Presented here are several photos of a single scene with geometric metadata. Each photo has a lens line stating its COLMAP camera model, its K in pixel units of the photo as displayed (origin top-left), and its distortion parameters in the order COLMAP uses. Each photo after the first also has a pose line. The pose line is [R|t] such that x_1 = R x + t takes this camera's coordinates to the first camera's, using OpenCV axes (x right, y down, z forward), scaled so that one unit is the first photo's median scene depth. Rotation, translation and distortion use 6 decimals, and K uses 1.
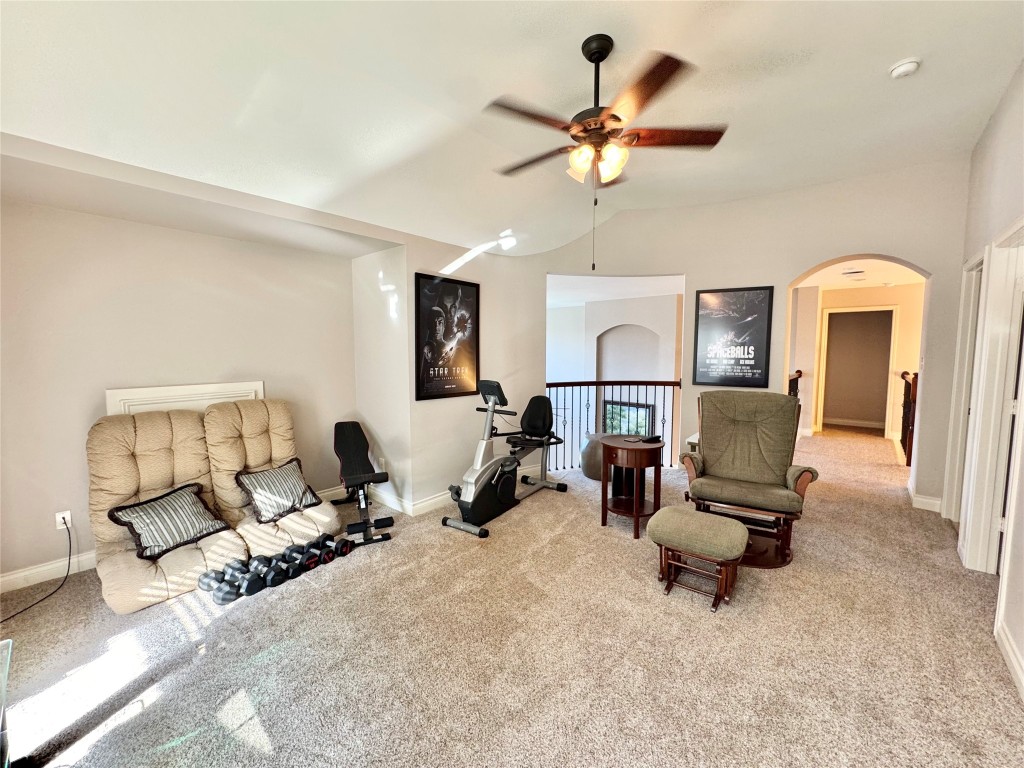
lens RADIAL K [[411.7, 0, 508.5], [0, 411.7, 384.6], [0, 0, 1]] dist [-0.001936, -0.000185]
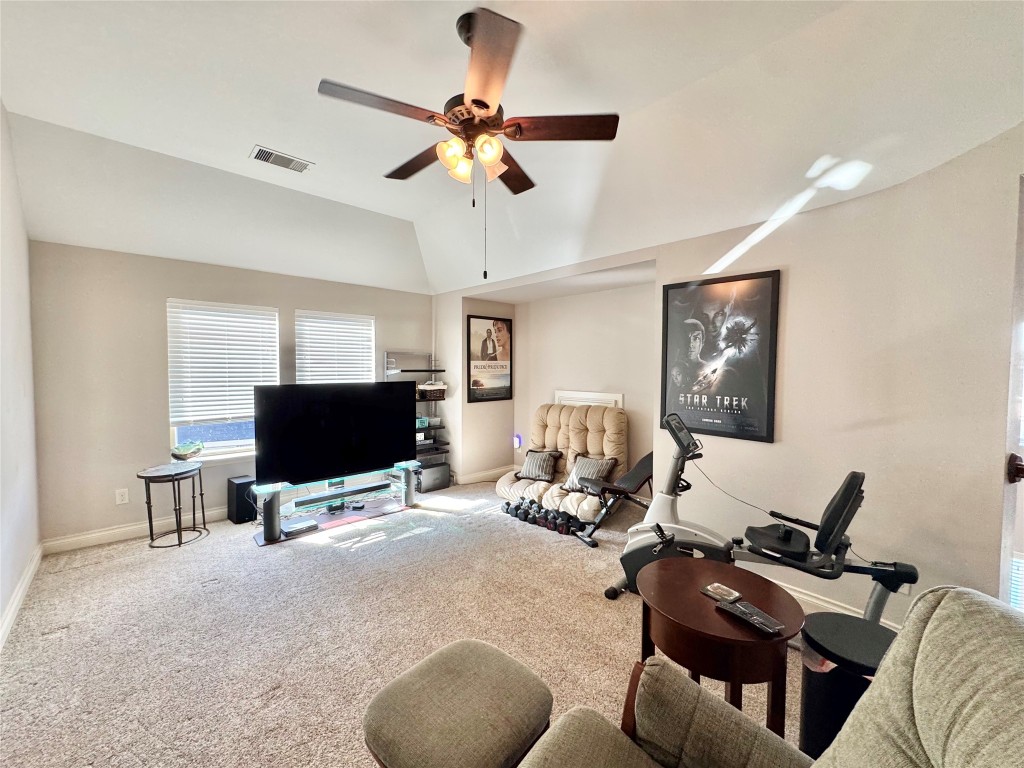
lens RADIAL K [[411.7, 0, 508.9], [0, 411.7, 381.5], [0, 0, 1]] dist [-0.001936, -0.000185]
pose [[-0.107794, 0.042146, -0.993279, 0.657189], [-0.083511, 0.995186, 0.051290, -0.076435], [0.990660, 0.088478, -0.103756, 0.722520]]
